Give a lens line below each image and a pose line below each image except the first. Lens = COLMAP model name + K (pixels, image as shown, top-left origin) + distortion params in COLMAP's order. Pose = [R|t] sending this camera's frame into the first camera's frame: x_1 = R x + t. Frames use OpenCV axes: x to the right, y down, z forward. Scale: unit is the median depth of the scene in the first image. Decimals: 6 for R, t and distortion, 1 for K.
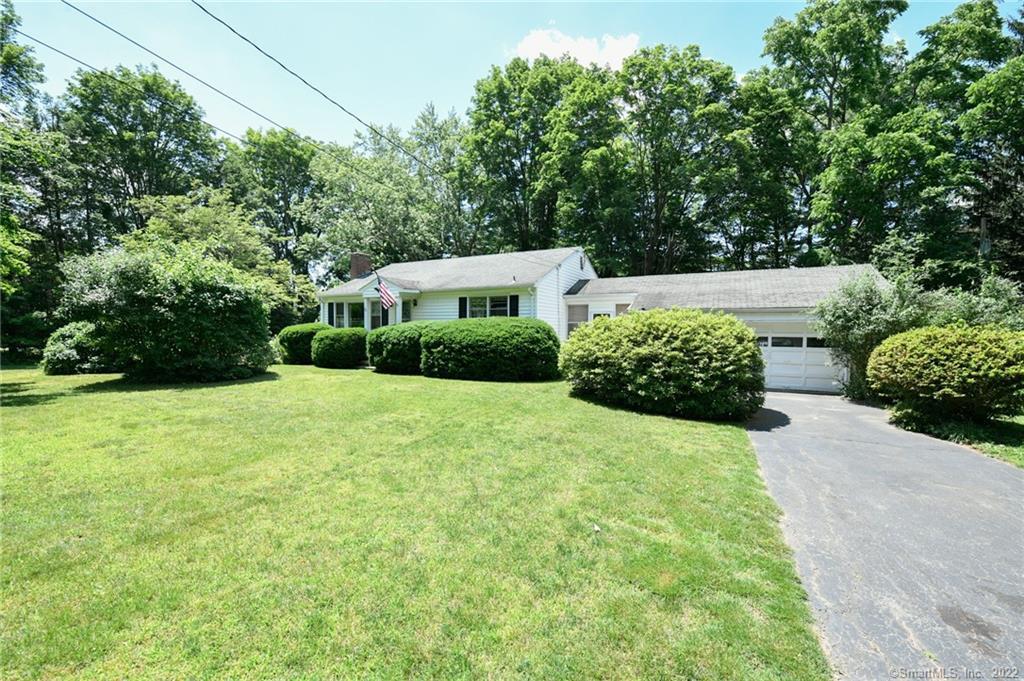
lens RADIAL K [[430.7, 0, 511.6], [0, 430.7, 342.3], [0, 0, 1]] dist [-0.008395, -0.005754]
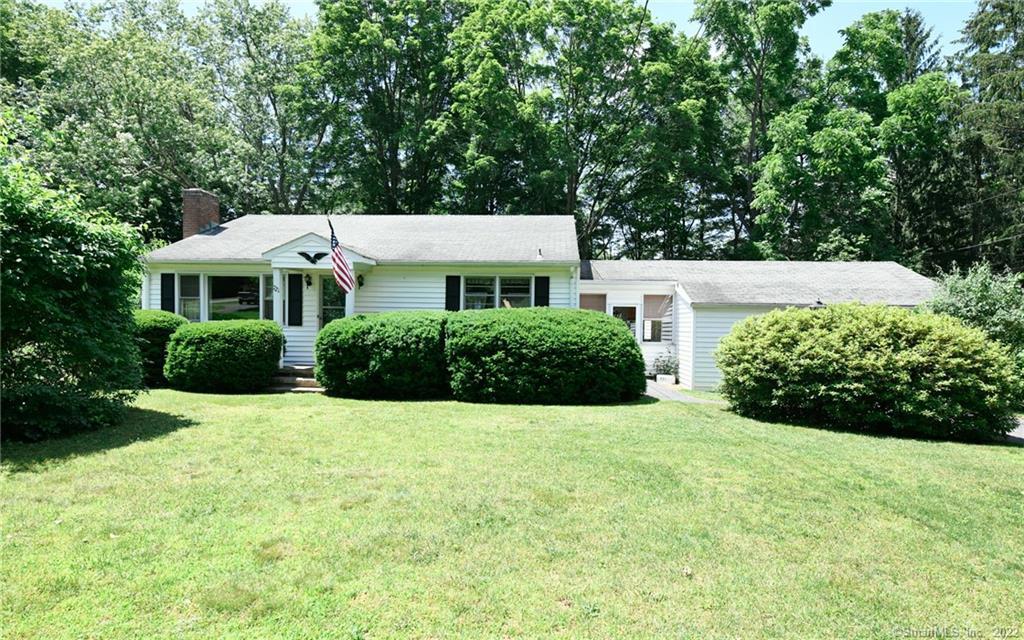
lens RADIAL K [[543.6, 0, 509.9], [0, 543.6, 344.3], [0, 0, 1]] dist [-0.003479, -0.001969]
pose [[0.906327, -0.003412, 0.422564, -0.381909], [0.001630, 0.999988, 0.004577, -0.004871], [-0.422575, -0.003459, 0.906321, 0.218161]]
